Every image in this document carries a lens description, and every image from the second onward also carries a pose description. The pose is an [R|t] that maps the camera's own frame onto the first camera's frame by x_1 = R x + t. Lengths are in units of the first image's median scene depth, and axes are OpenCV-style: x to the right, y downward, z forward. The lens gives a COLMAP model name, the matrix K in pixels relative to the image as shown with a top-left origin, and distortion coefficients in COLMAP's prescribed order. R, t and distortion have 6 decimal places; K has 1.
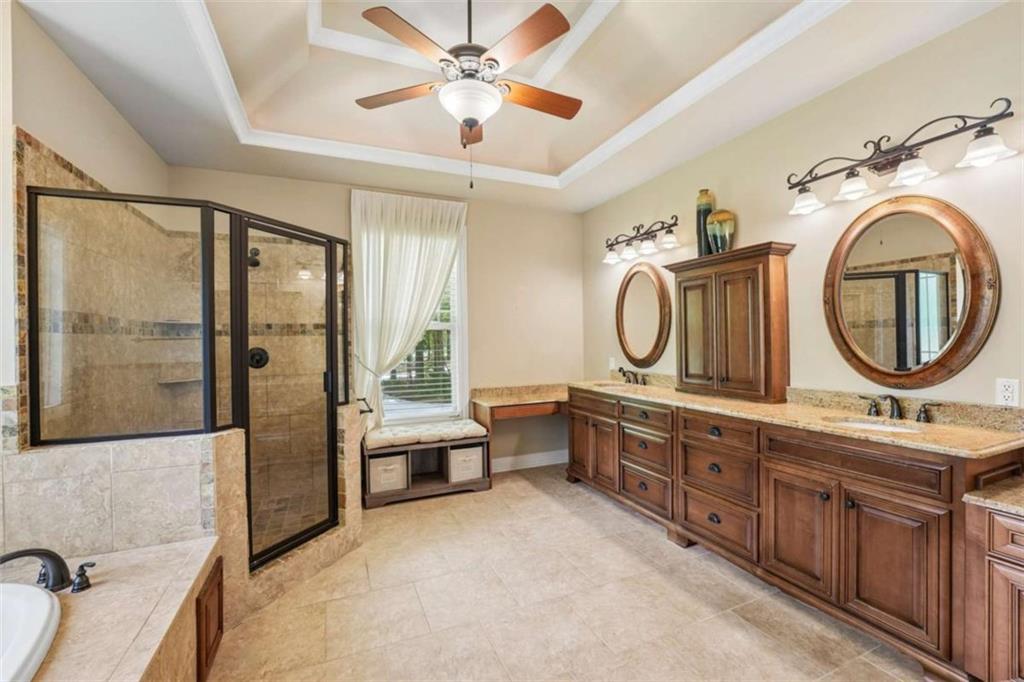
lens RADIAL K [[422.5, 0, 509.9], [0, 422.5, 340.4], [0, 0, 1]] dist [-0.028496, 0.004296]
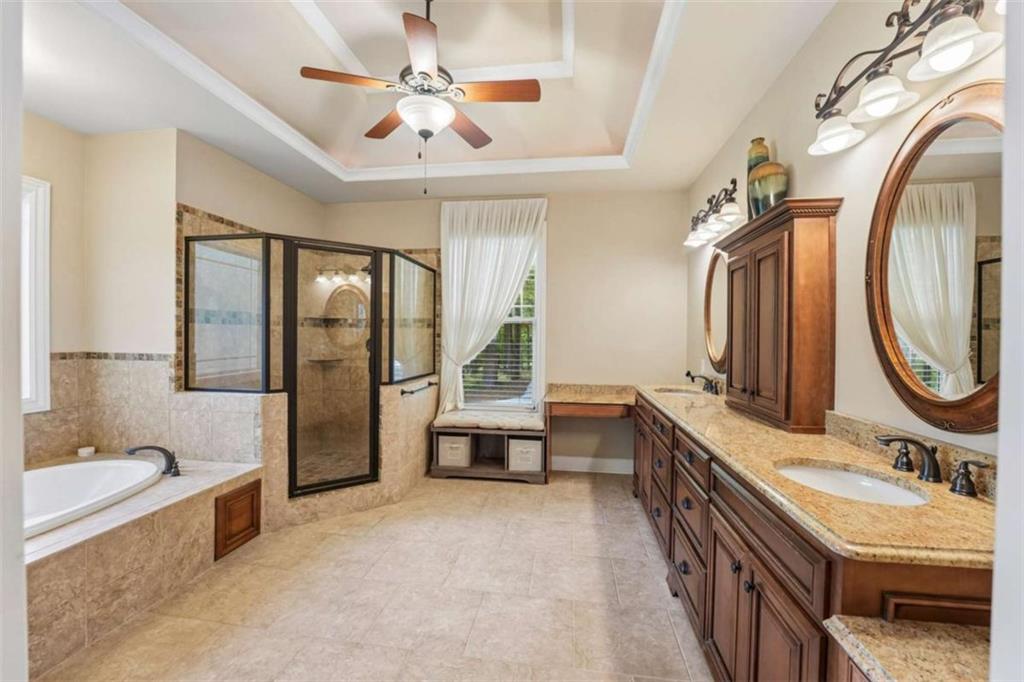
lens RADIAL K [[422.5, 0, 509.9], [0, 422.5, 340.4], [0, 0, 1]] dist [-0.028496, 0.004296]
pose [[0.851086, 0.026442, -0.524360, 0.537356], [-0.020897, 0.999646, 0.016492, -0.002892], [0.524610, -0.003079, 0.851337, 0.146711]]
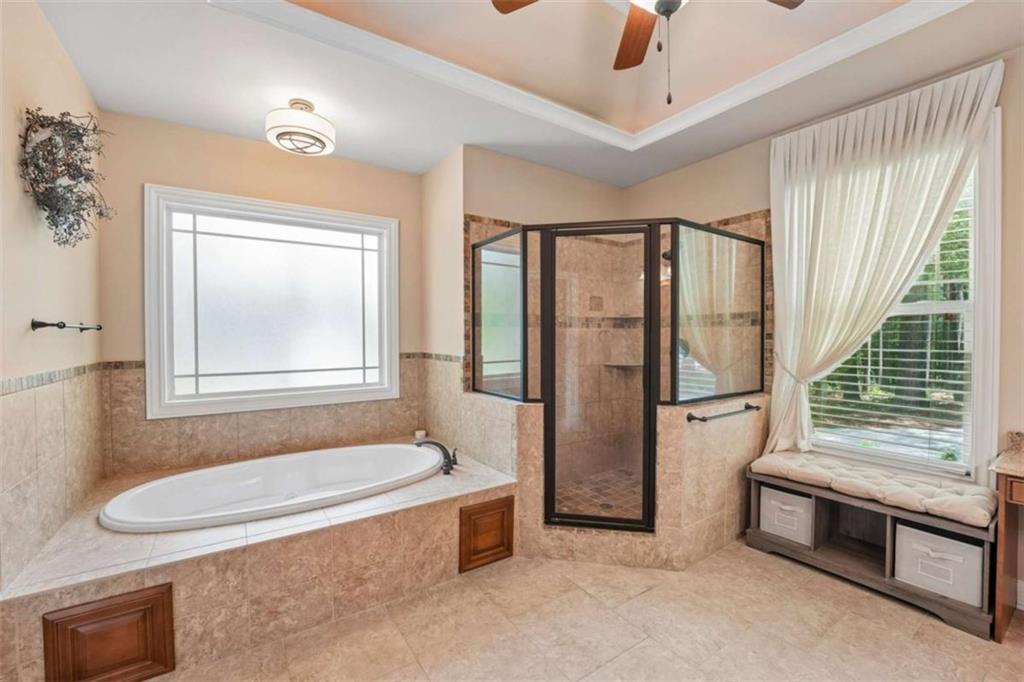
lens RADIAL K [[422.5, 0, 509.9], [0, 422.5, 340.4], [0, 0, 1]] dist [-0.028496, 0.004296]
pose [[0.187596, 0.025368, -0.981919, 0.407765], [-0.001934, 0.999674, 0.025457, -0.005211], [0.982244, -0.002877, 0.187584, 0.499284]]
